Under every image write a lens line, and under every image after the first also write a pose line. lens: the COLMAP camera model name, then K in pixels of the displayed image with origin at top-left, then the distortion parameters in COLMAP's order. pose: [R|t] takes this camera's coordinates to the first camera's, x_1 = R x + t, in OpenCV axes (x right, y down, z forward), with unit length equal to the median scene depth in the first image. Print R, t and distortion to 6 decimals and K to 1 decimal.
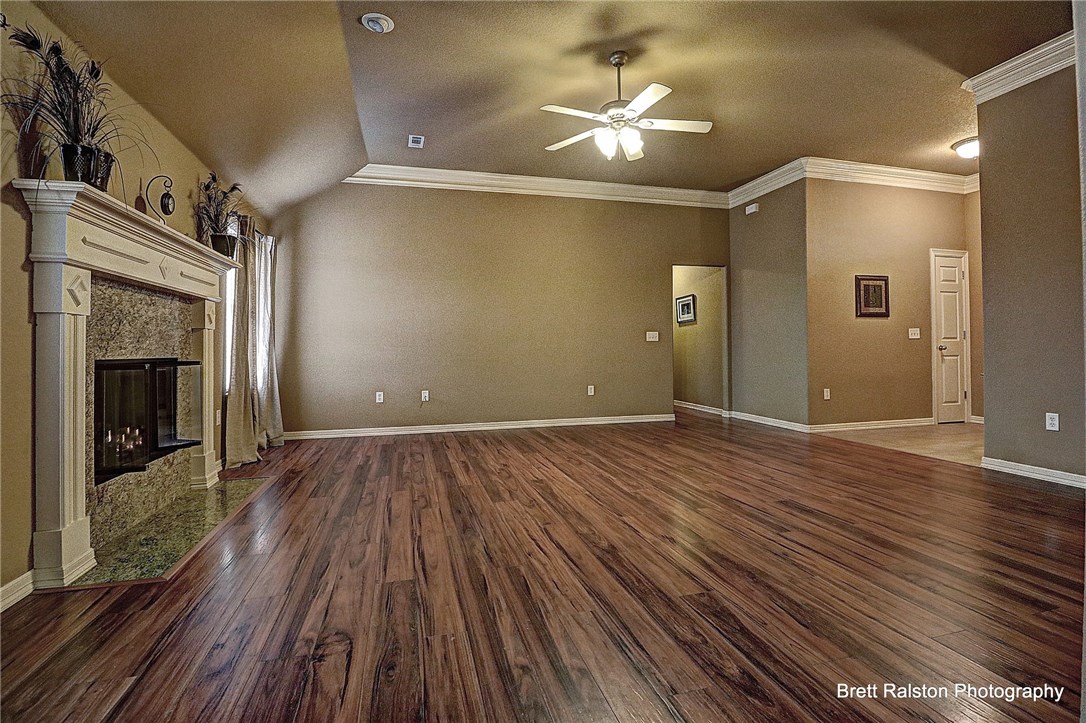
lens RADIAL K [[504.1, 0, 544.8], [0, 504.1, 342.3], [0, 0, 1]] dist [0.003360, -0.014029]
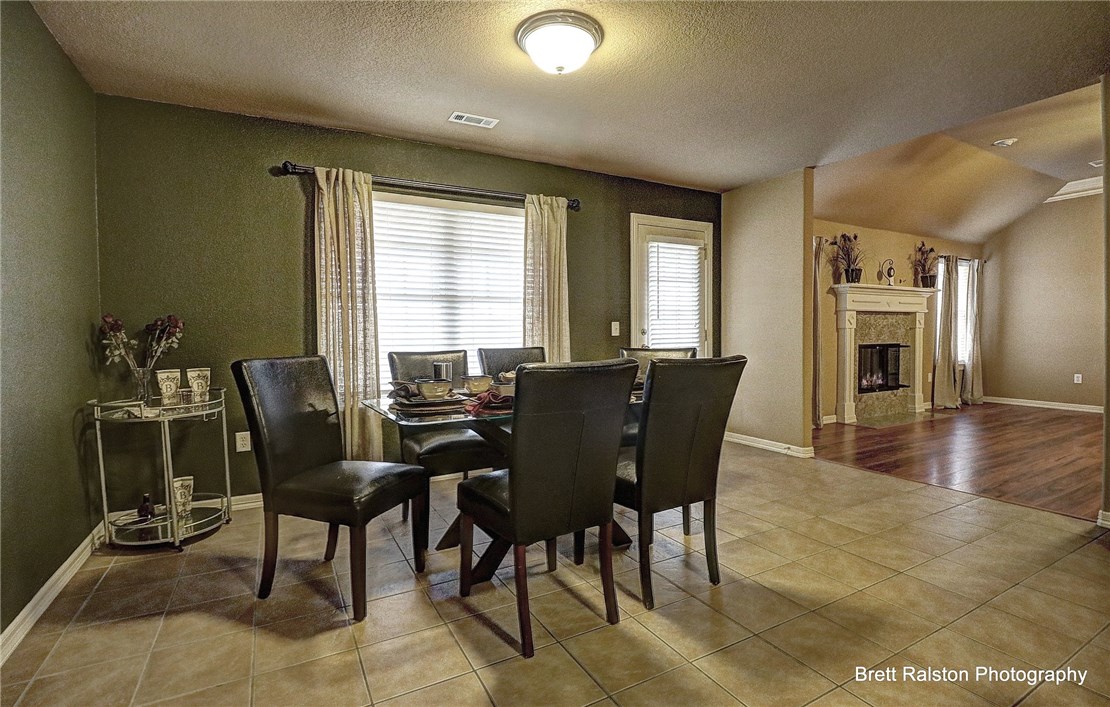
lens RADIAL K [[531.7, 0, 557.3], [0, 531.7, 349.9], [0, 0, 1]] dist [-0.018138, -0.000600]
pose [[0.239523, 0.037766, -0.970156, 1.036873], [0.019797, 0.998845, 0.043770, -0.065567], [0.970689, -0.029690, 0.238498, -0.872222]]
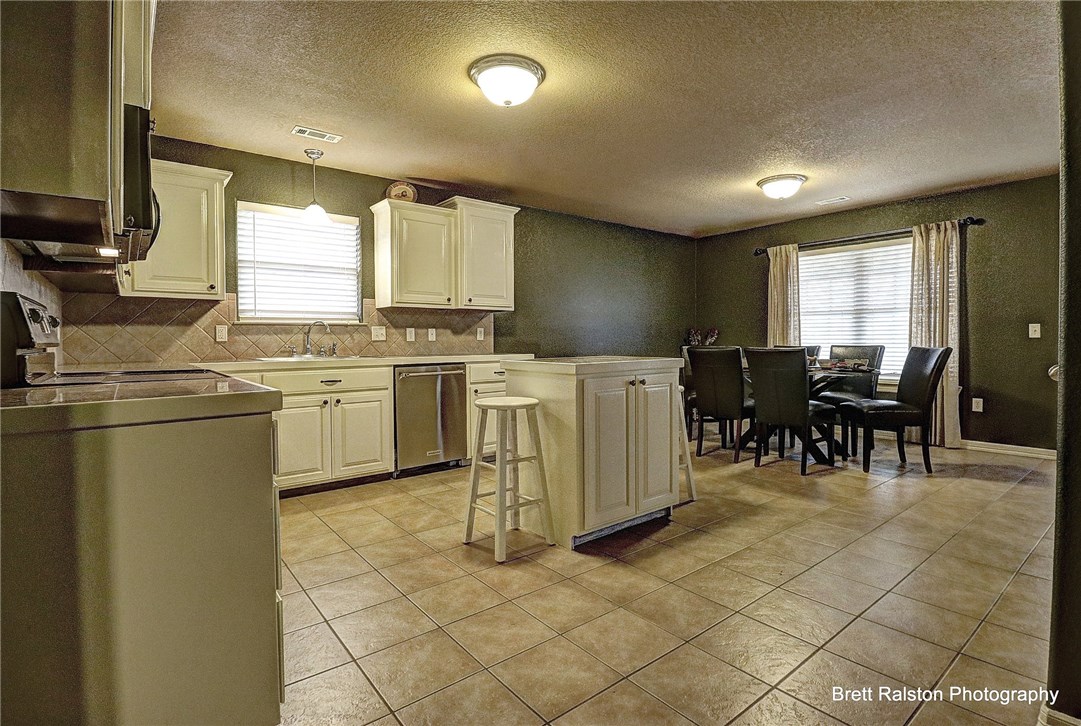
lens RADIAL K [[530.7, 0, 542.0], [0, 530.7, 349.1], [0, 0, 1]] dist [-0.003470, -0.000431]
pose [[-0.918621, 0.020708, -0.394597, 1.466095], [0.019480, 0.999785, 0.007120, -0.041864], [0.394660, -0.001146, -0.918827, 0.462549]]
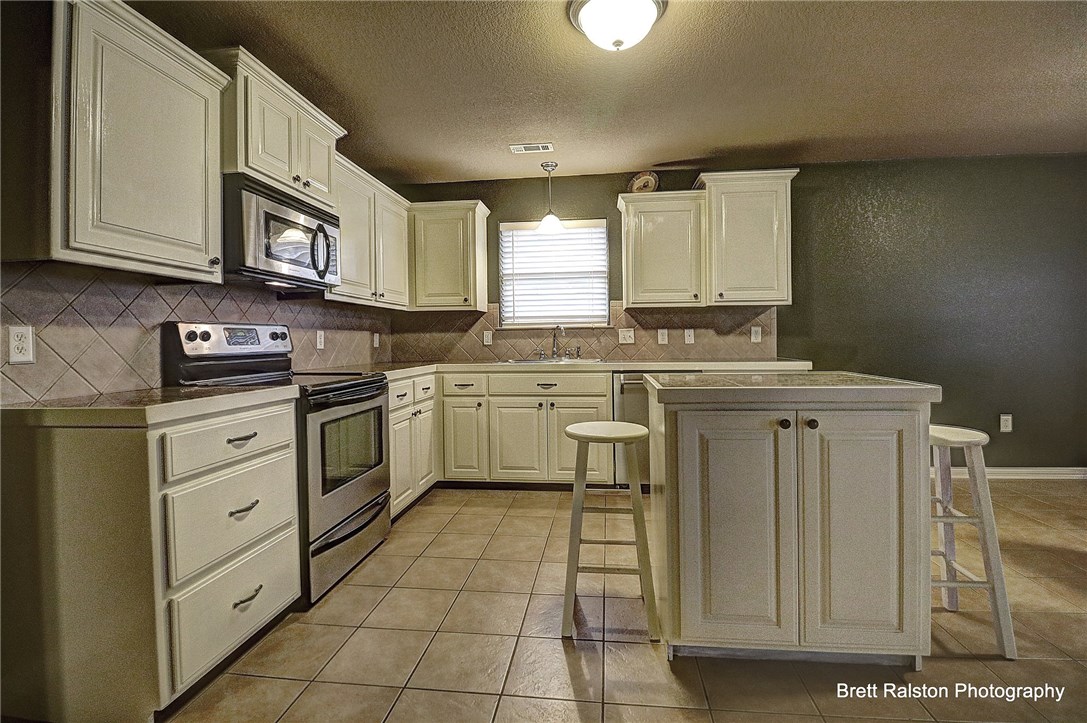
lens RADIAL K [[504.6, 0, 545.3], [0, 504.6, 342.3], [0, 0, 1]] dist [0.003360, -0.014029]
pose [[-0.925684, 0.017624, 0.377886, 1.000360], [0.014381, 0.999832, -0.011402, -0.054475], [-0.378023, -0.005121, -0.925782, 0.258809]]
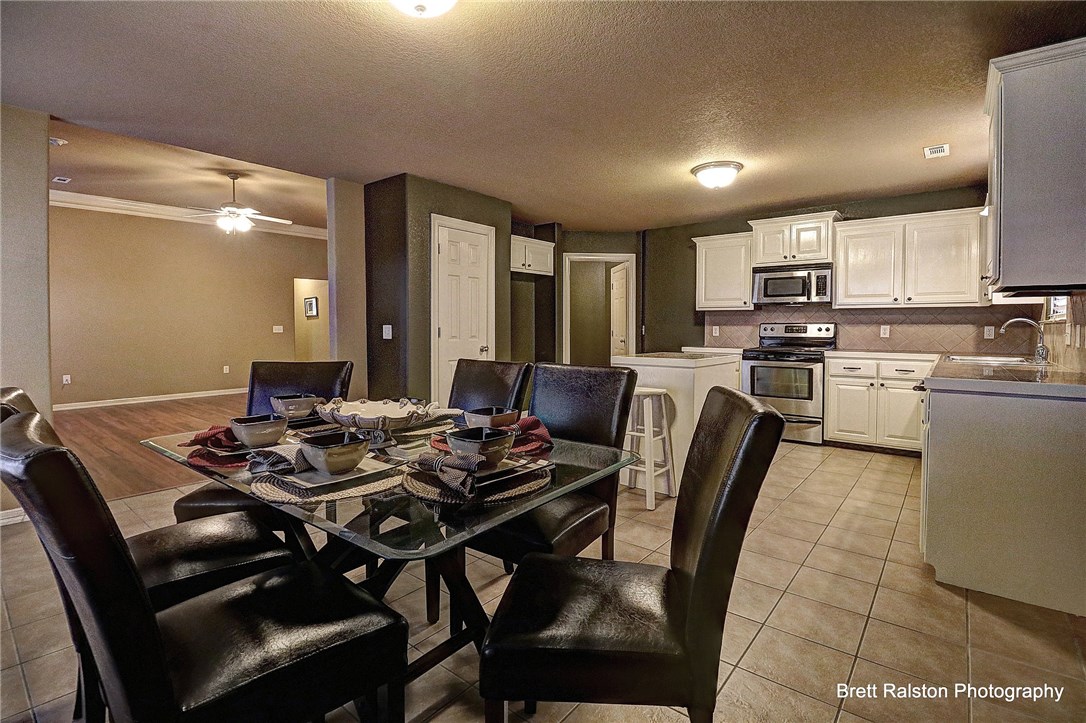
lens RADIAL K [[504.1, 0, 544.8], [0, 504.1, 342.3], [0, 0, 1]] dist [0.003360, -0.014029]
pose [[0.814036, -0.009125, 0.580743, 0.006387], [-0.016234, 0.999128, 0.038455, -0.087740], [-0.580588, -0.040732, 0.813178, -1.225393]]
